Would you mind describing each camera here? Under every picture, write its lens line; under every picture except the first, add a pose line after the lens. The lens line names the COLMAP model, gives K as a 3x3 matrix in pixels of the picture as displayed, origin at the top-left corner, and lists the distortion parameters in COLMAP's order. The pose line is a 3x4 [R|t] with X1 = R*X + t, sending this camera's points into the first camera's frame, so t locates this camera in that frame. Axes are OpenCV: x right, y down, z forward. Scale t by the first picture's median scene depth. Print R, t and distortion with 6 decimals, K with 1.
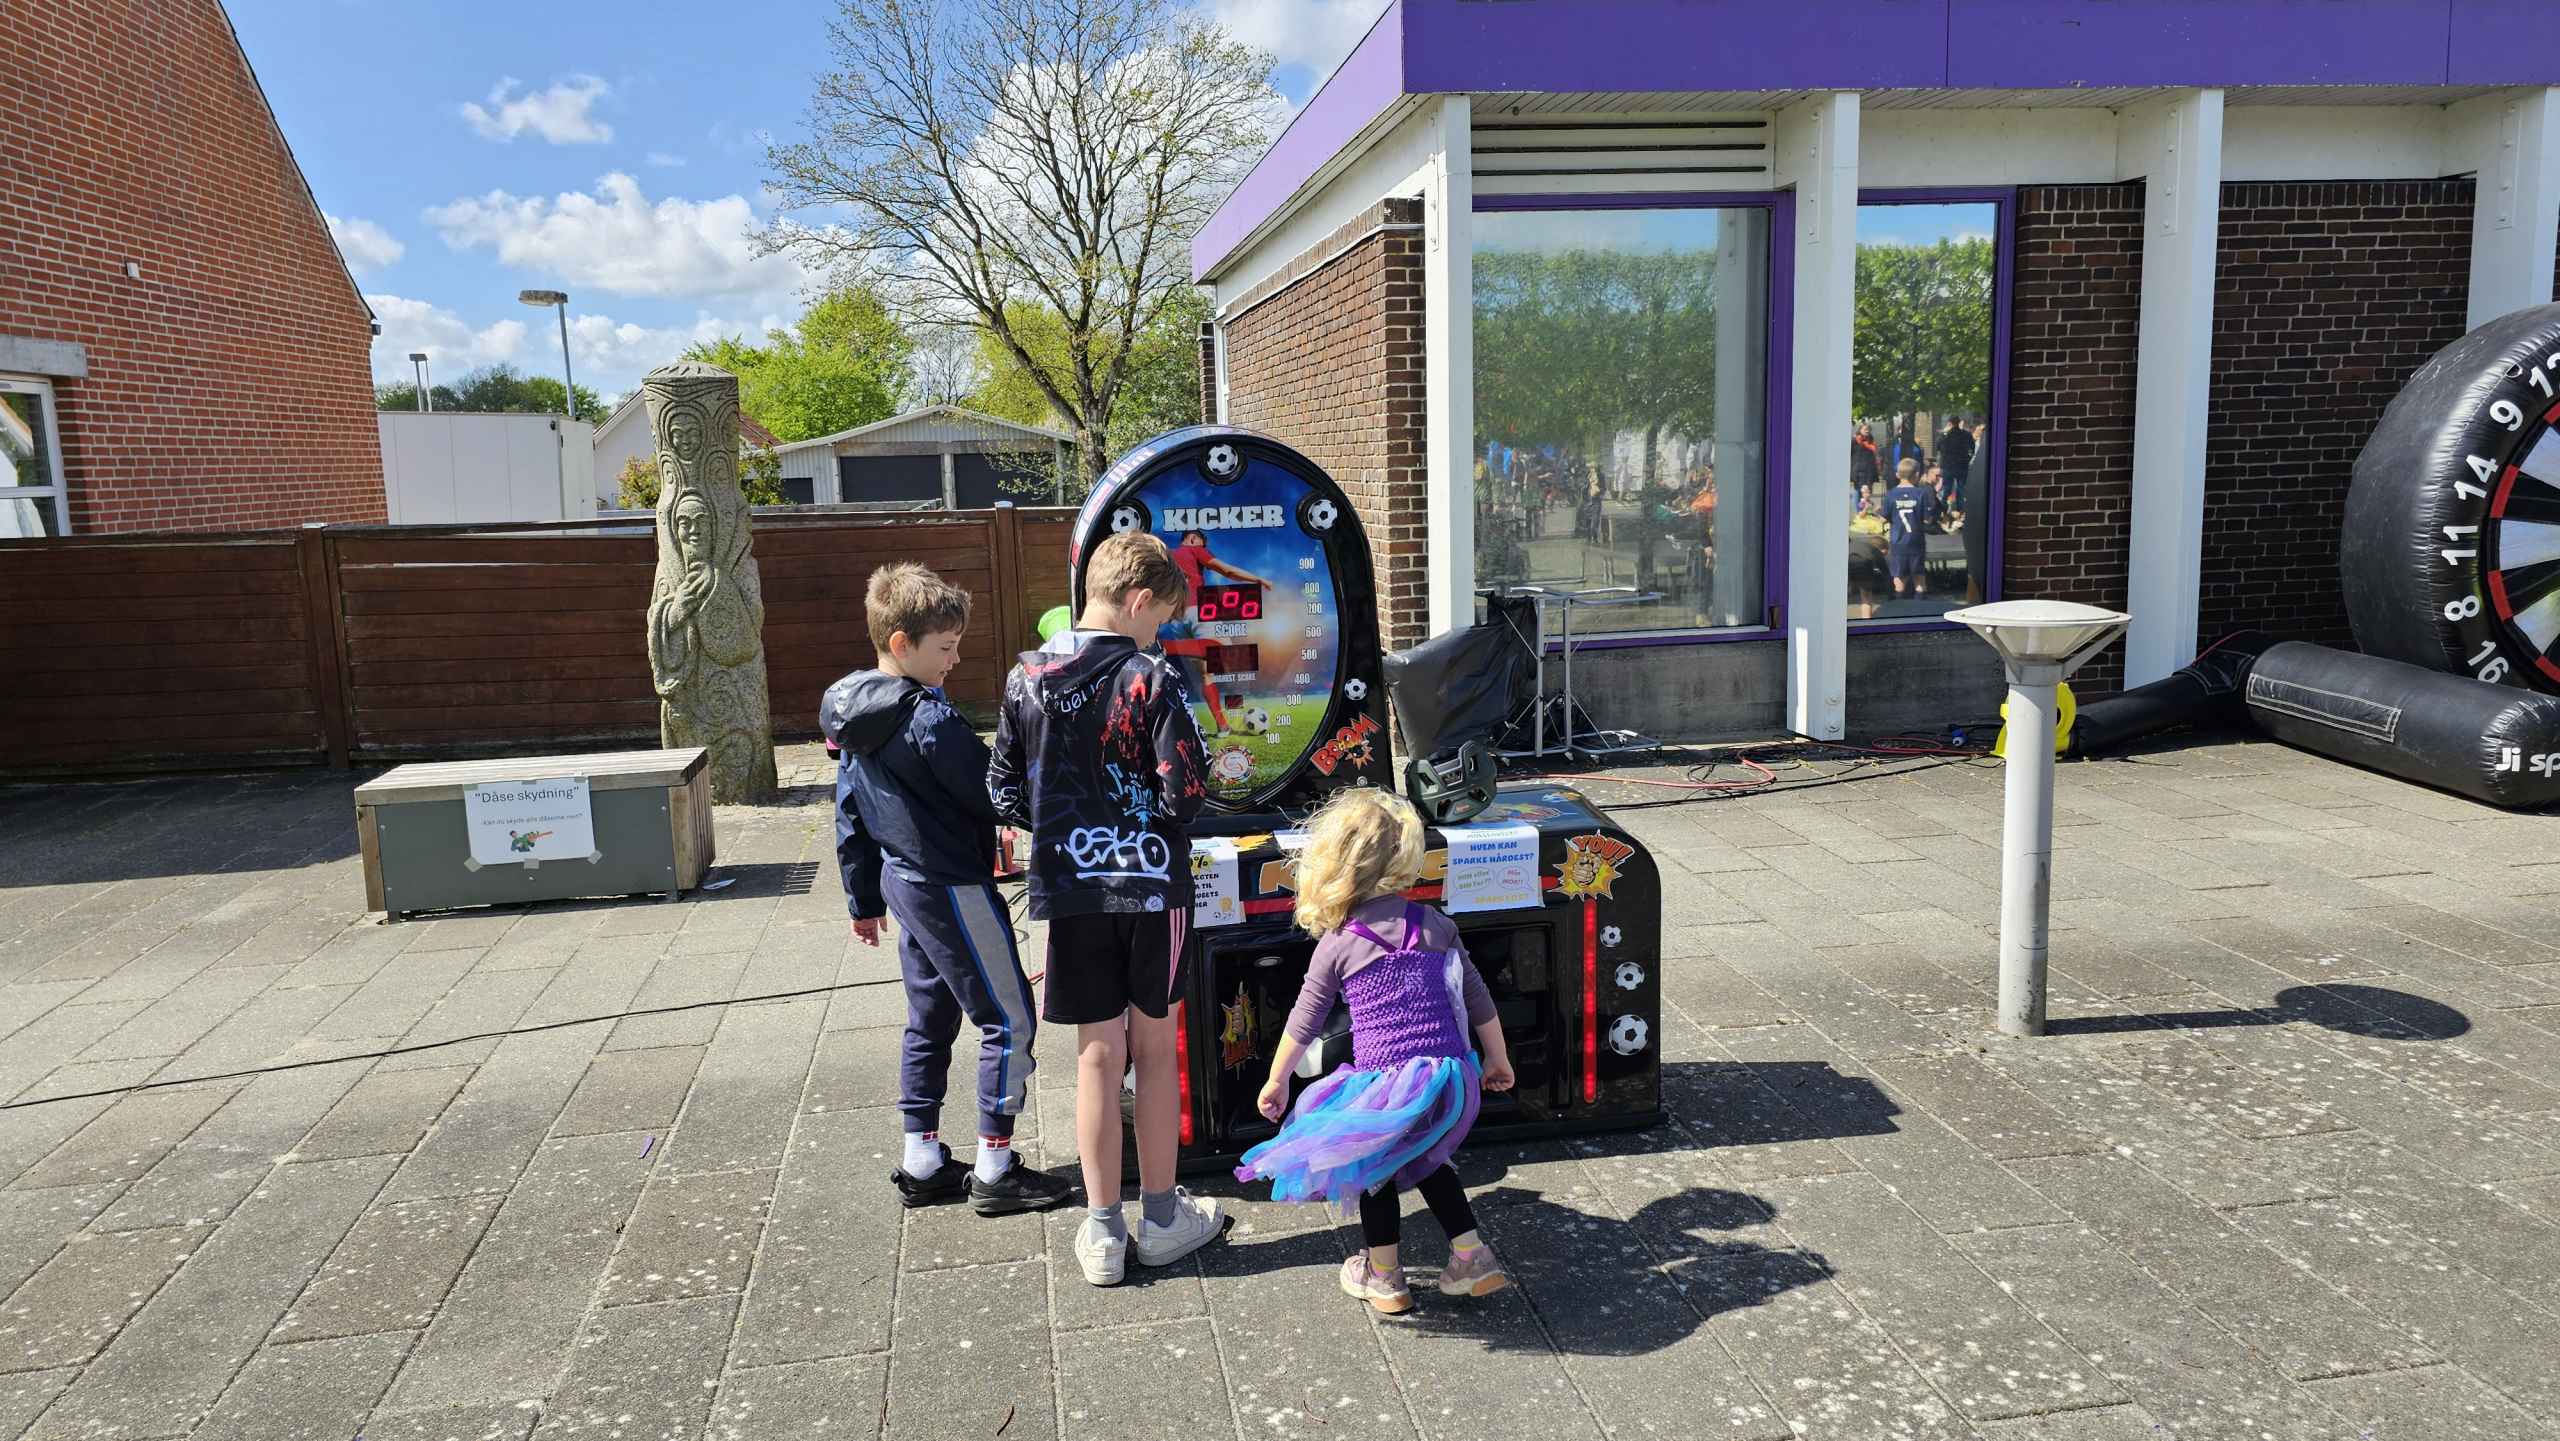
lens RADIAL K [[1723.7, 0, 1284.1], [0, 1723.7, 719.7], [0, 0, 1]] dist [0.041466, -0.030691]
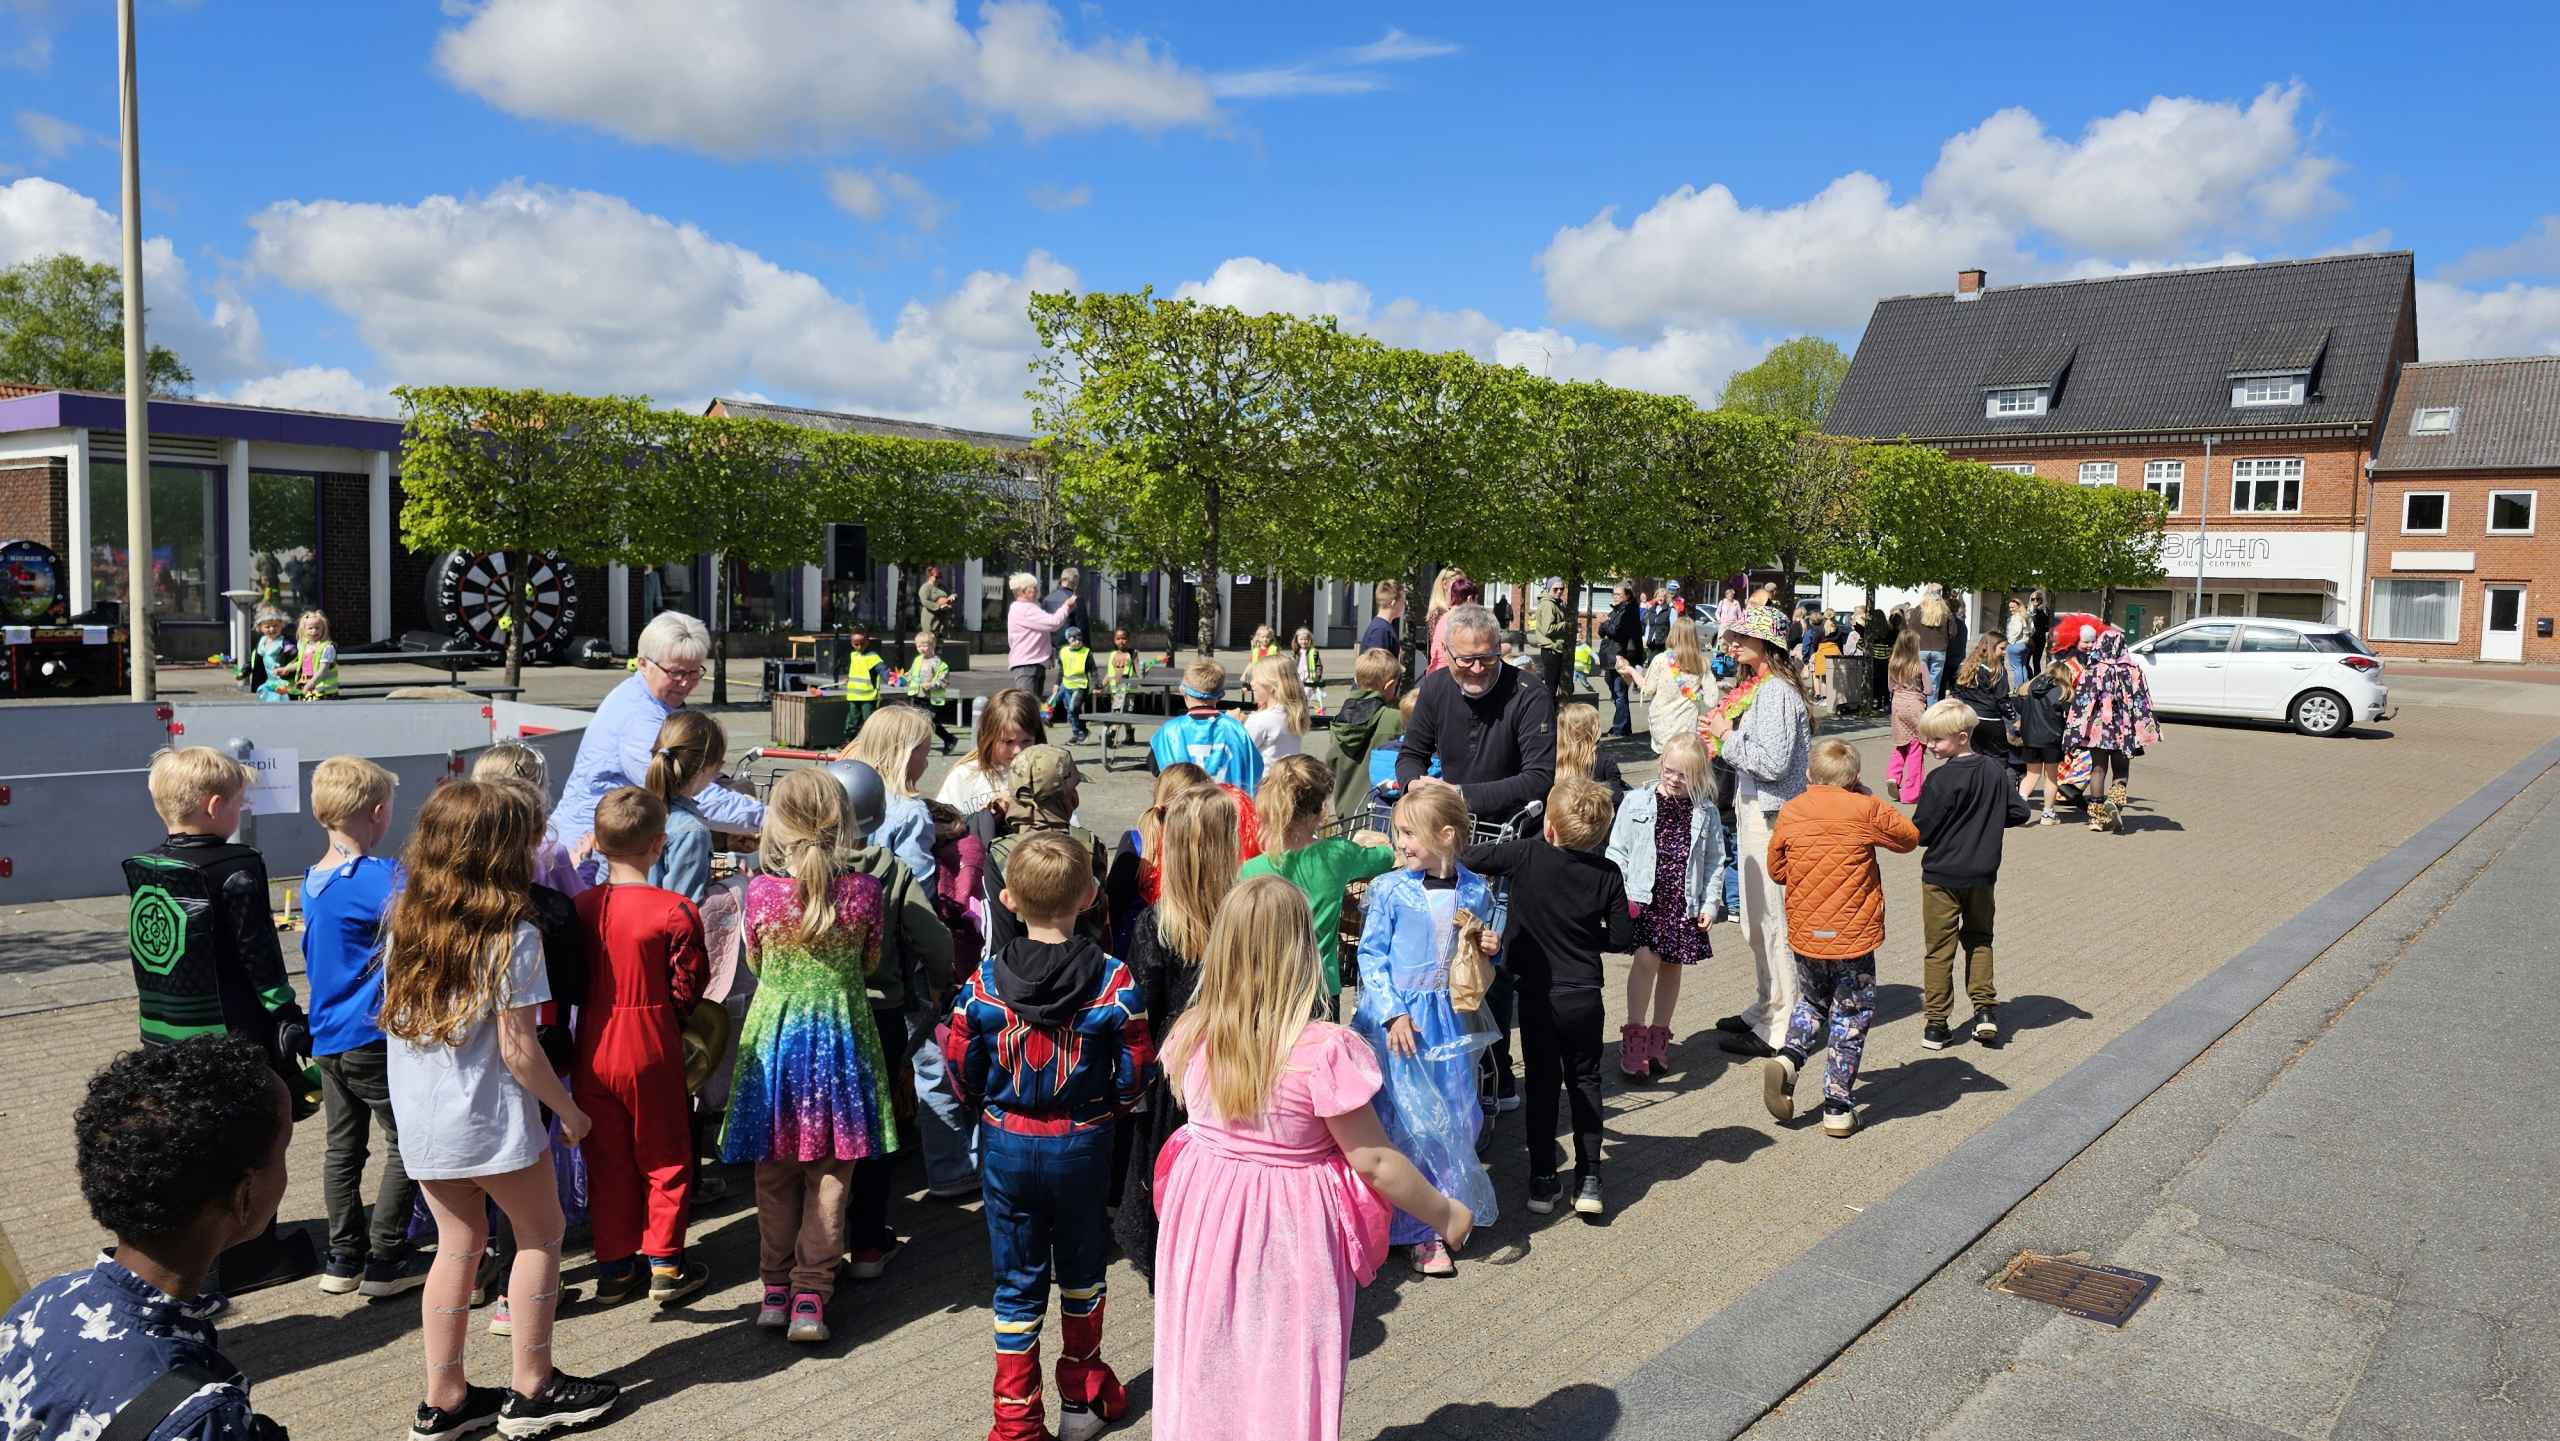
lens RADIAL K [[1761.9, 0, 1370.9], [0, 1761.9, 710.6], [0, 0, 1]] dist [0.009222, 0.000718]
pose [[0.739451, 0.010984, 0.673121, -0.307324], [0.045165, 0.996805, -0.065882, 0.420971], [-0.671694, 0.079118, 0.736592, -2.696128]]
